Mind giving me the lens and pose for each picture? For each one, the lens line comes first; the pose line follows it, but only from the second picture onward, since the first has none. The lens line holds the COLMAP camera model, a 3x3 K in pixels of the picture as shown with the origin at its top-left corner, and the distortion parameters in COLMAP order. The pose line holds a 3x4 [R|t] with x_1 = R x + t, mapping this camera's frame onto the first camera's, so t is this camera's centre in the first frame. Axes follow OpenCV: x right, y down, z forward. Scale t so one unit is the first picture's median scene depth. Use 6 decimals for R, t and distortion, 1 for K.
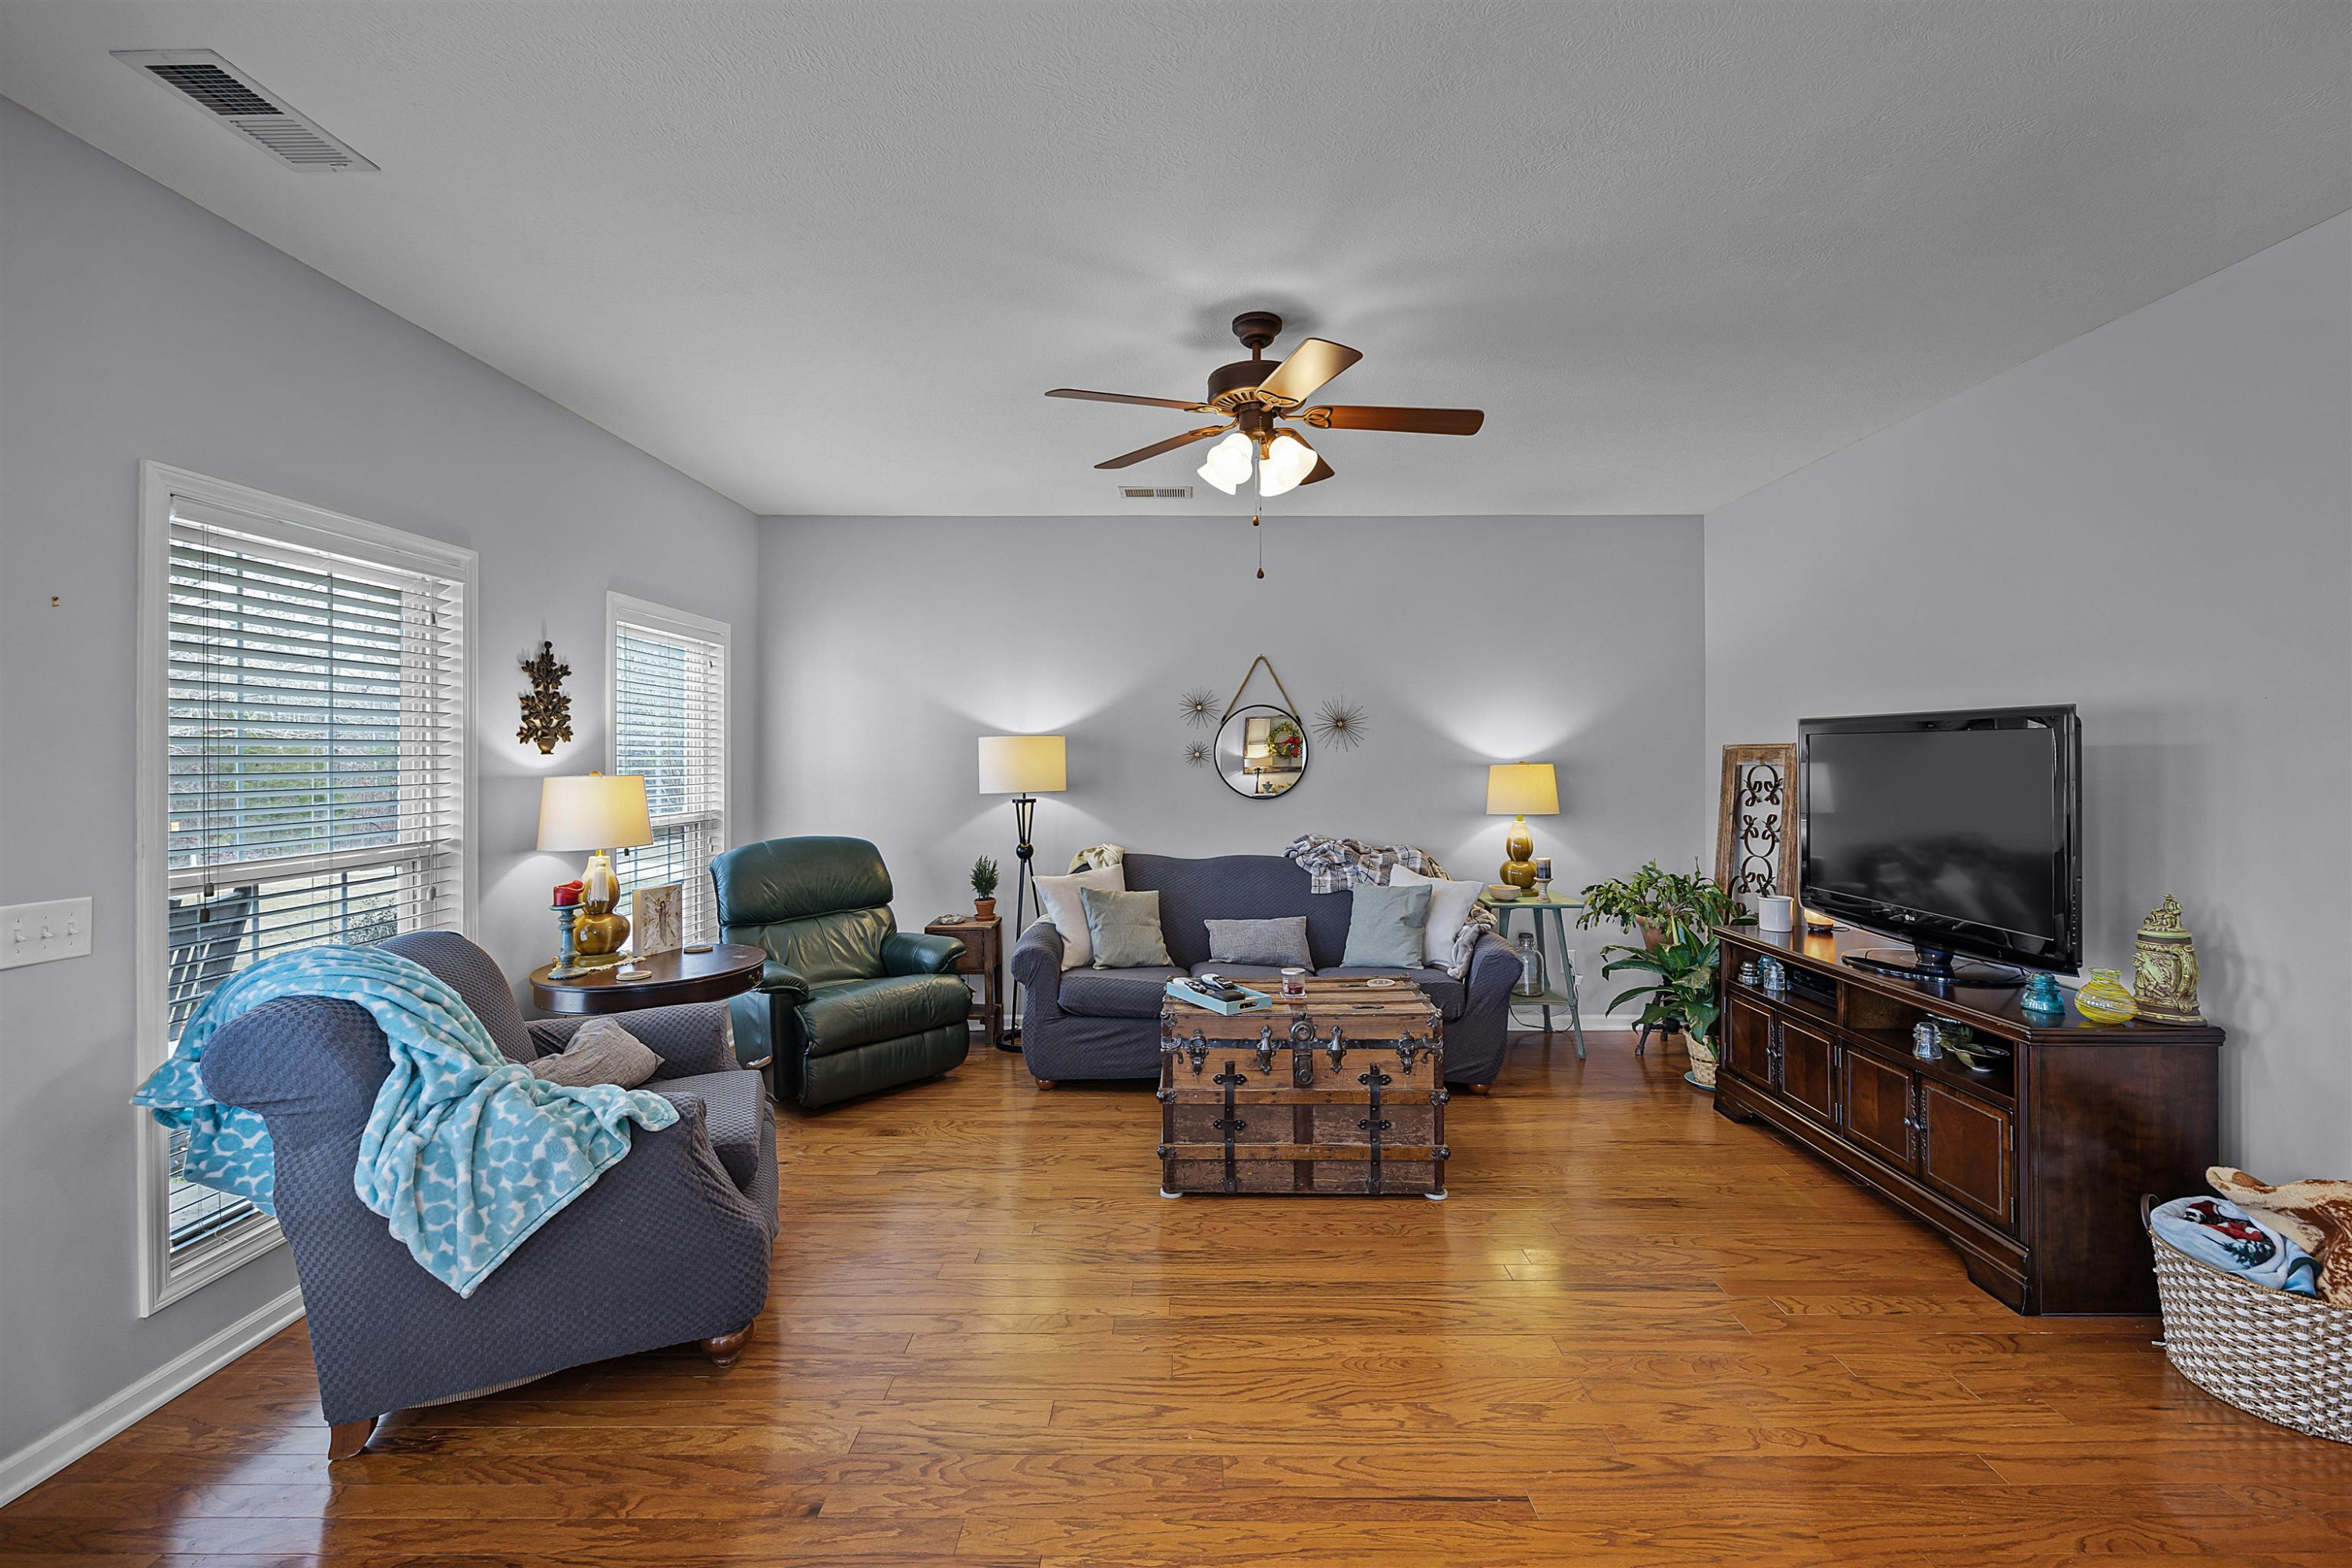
lens RADIAL K [[949.7, 0, 1177.2], [0, 949.7, 761.3], [0, 0, 1]] dist [-0.000646, -0.000267]
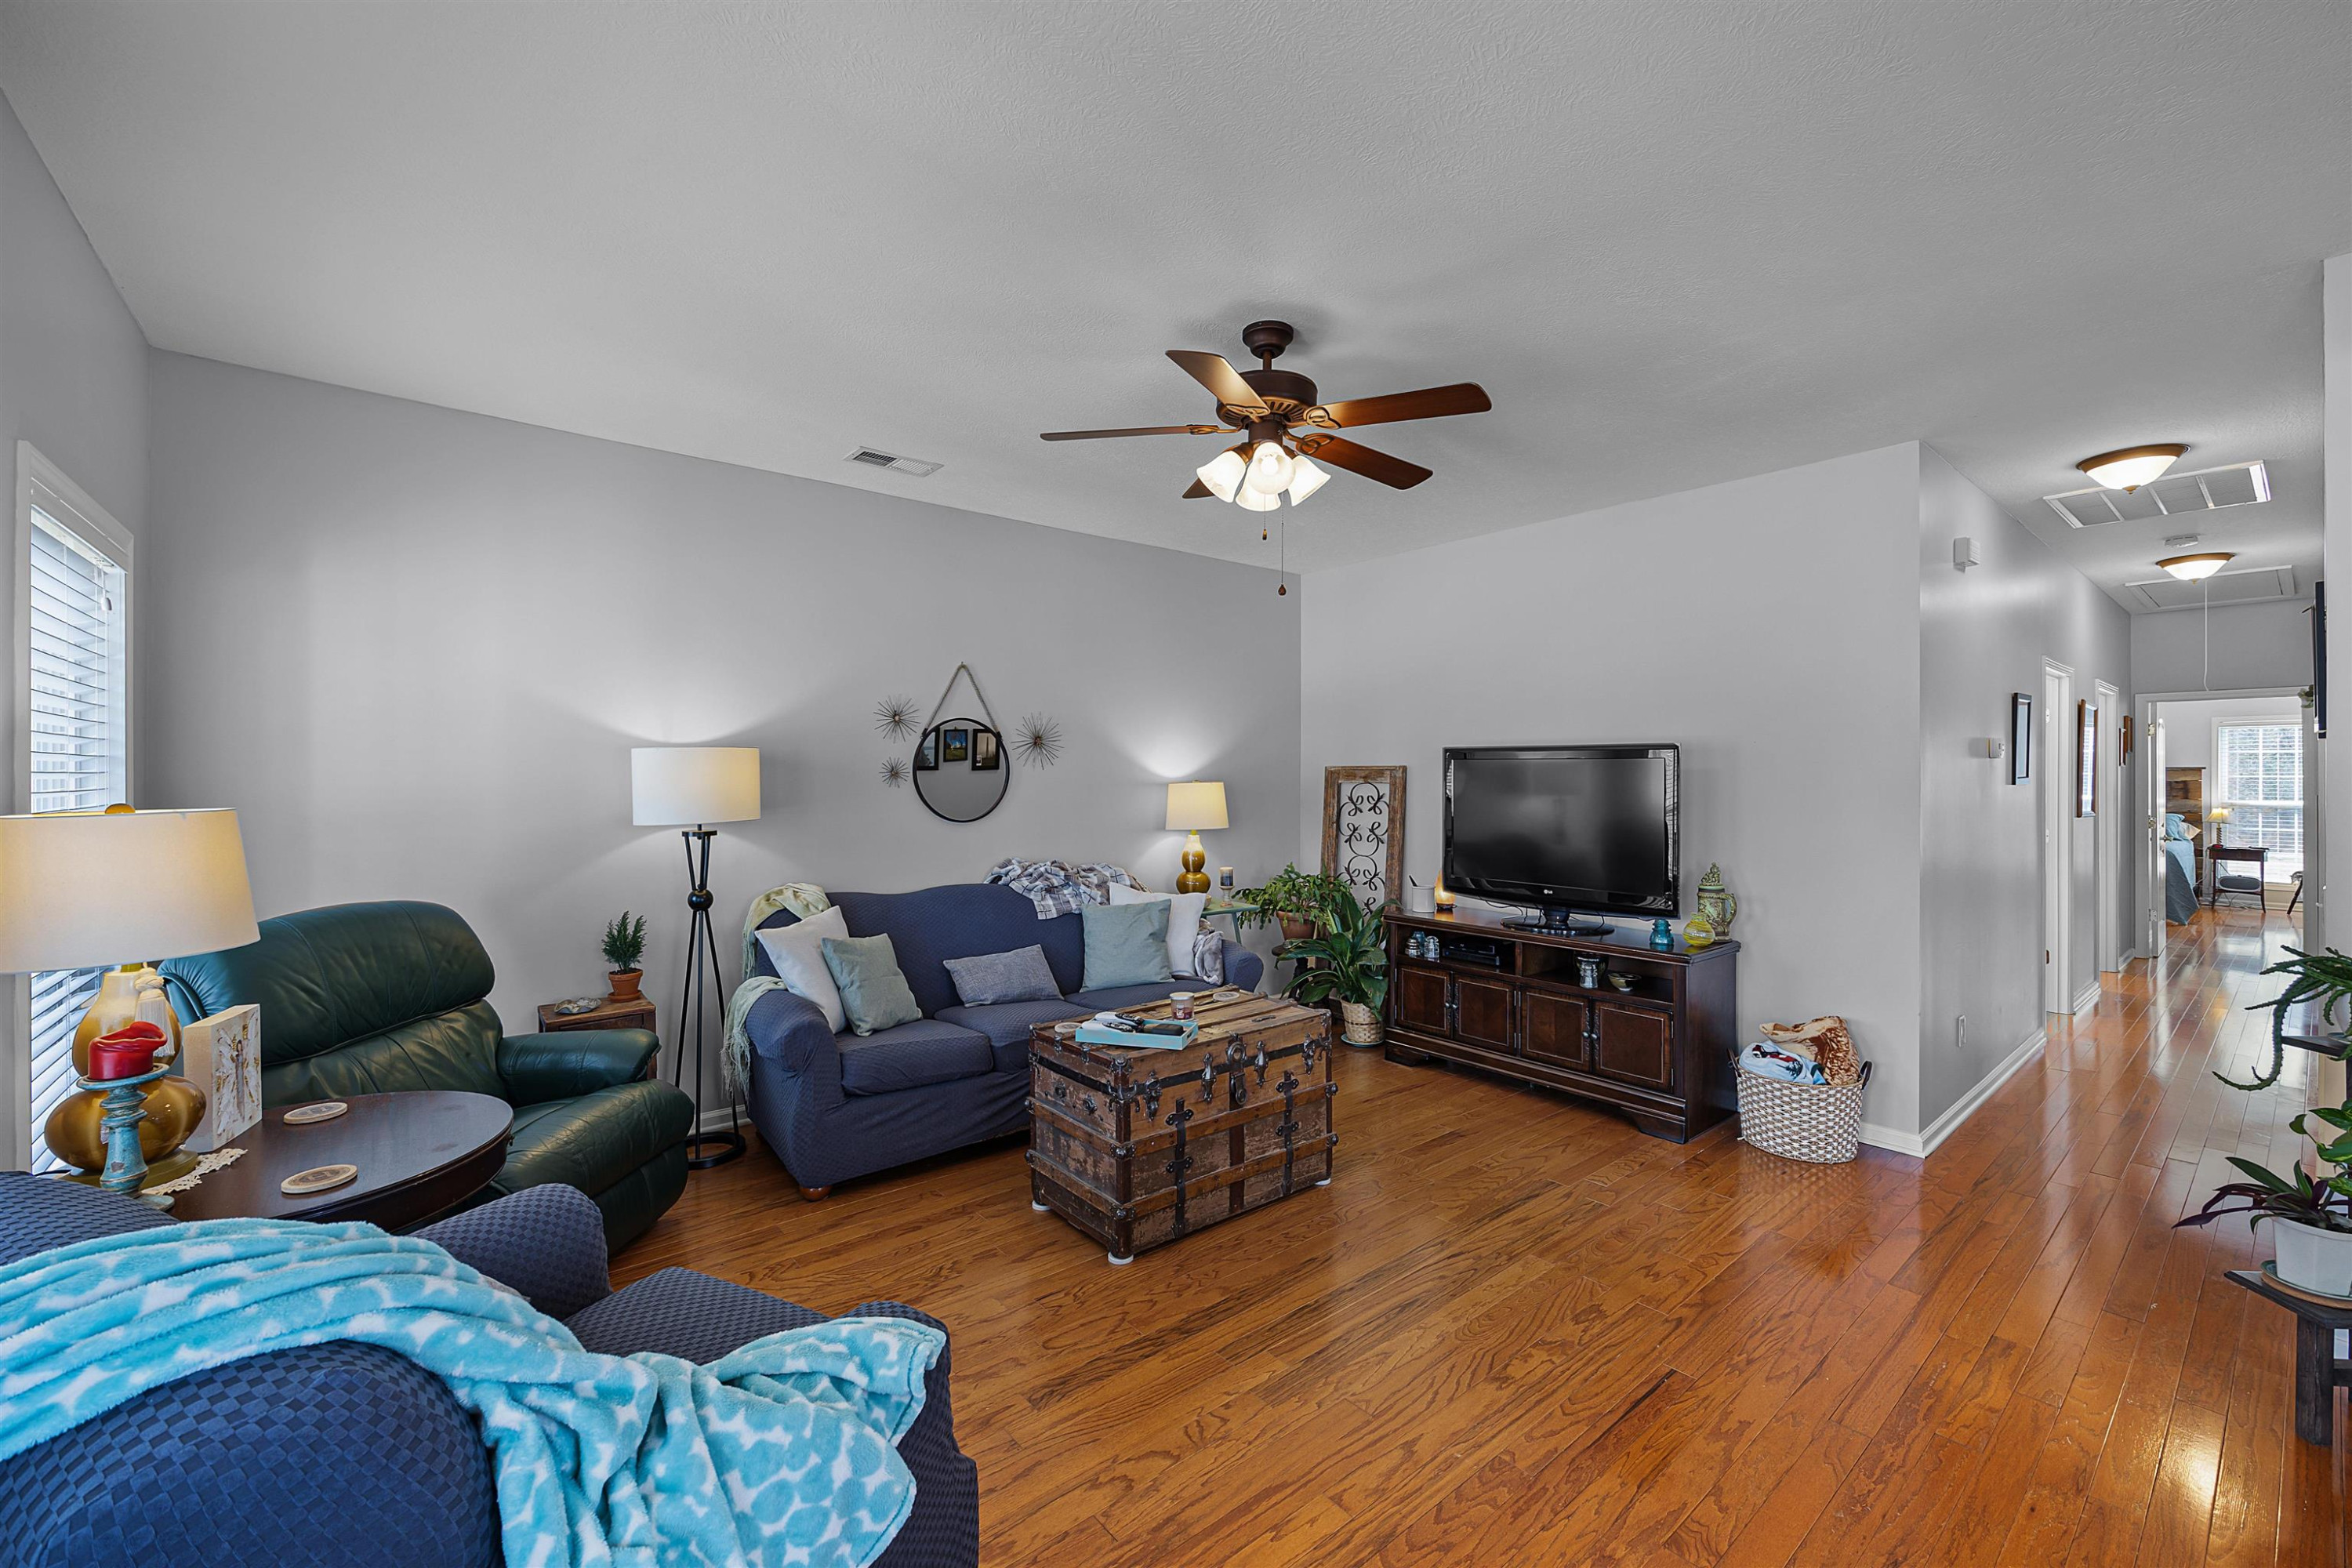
lens RADIAL K [[957.8, 0, 1176.0], [0, 957.8, 784.0], [0, 0, 1]] dist [-0.000268, 0.000087]
pose [[0.764166, -0.003992, 0.645007, -0.522264], [0.000111, 0.999982, 0.006057, -0.003311], [-0.645020, -0.004556, 0.764152, 0.253510]]
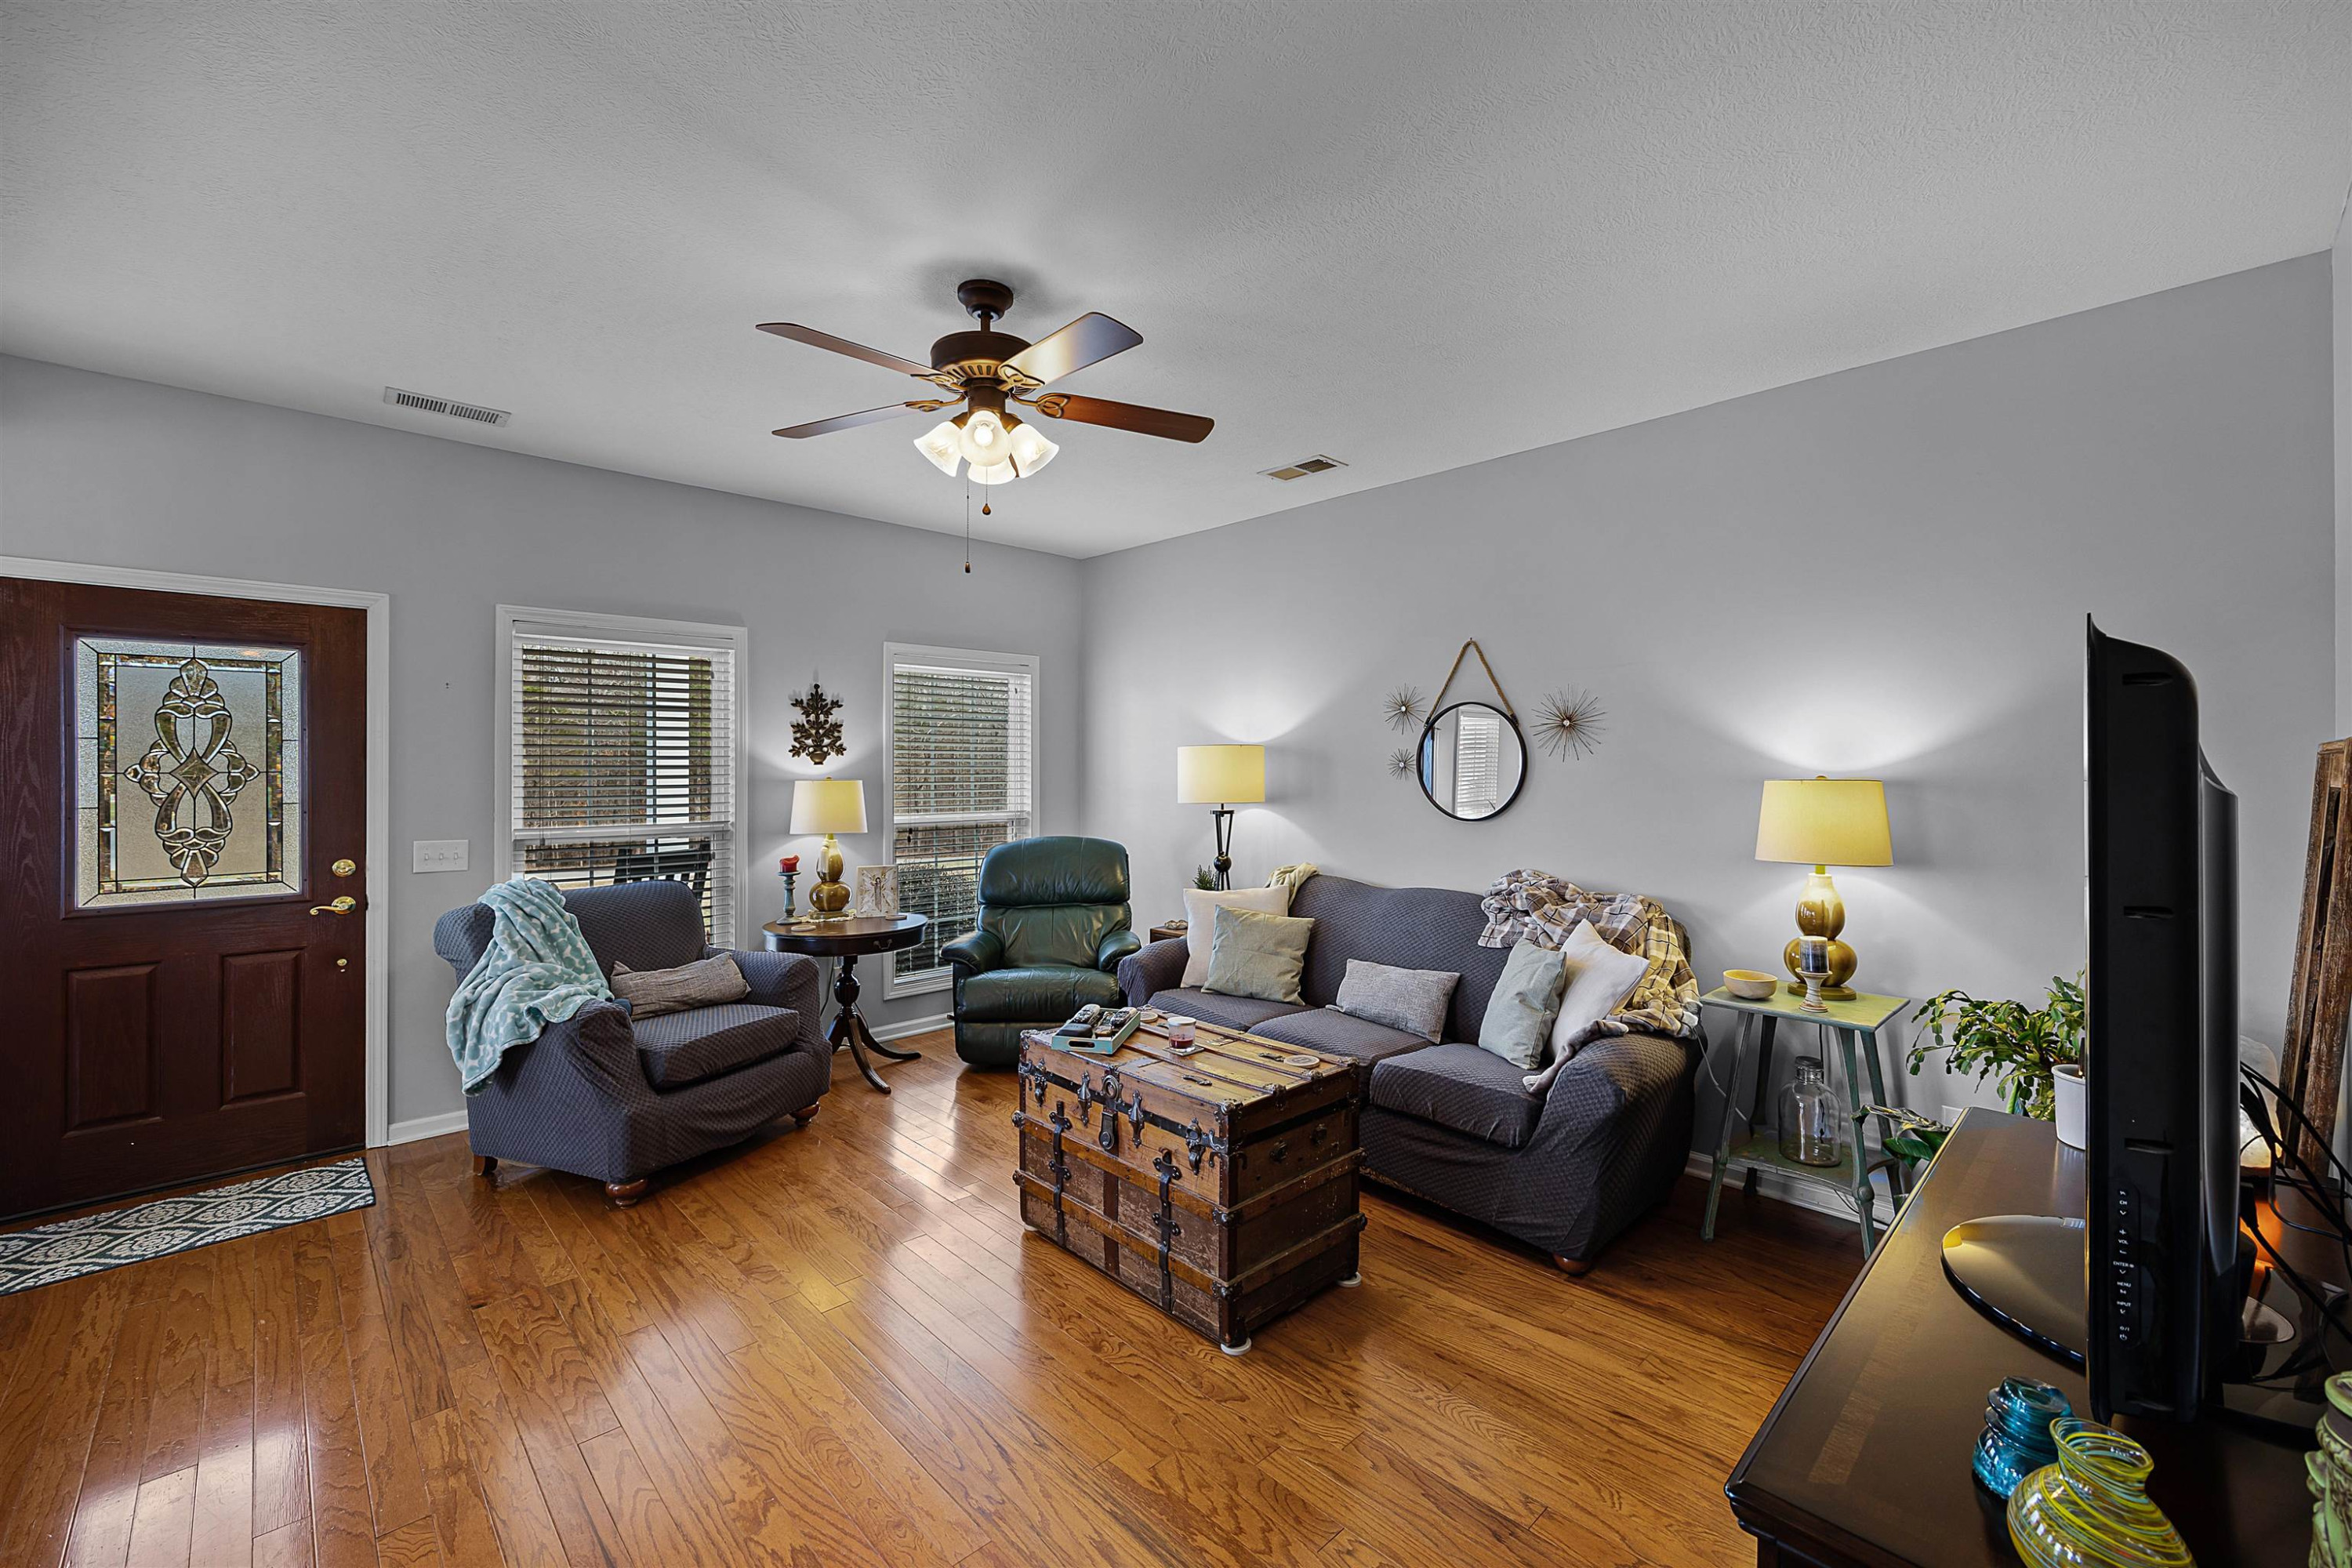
lens RADIAL K [[947.2, 0, 1182.3], [0, 947.2, 774.9], [0, 0, 1]] dist [0.000286, -0.000047]
pose [[0.704520, 0.007331, -0.709647, 0.724876], [-0.004893, 0.999973, 0.005472, -0.002768], [0.709668, -0.000383, 0.704536, 0.409968]]
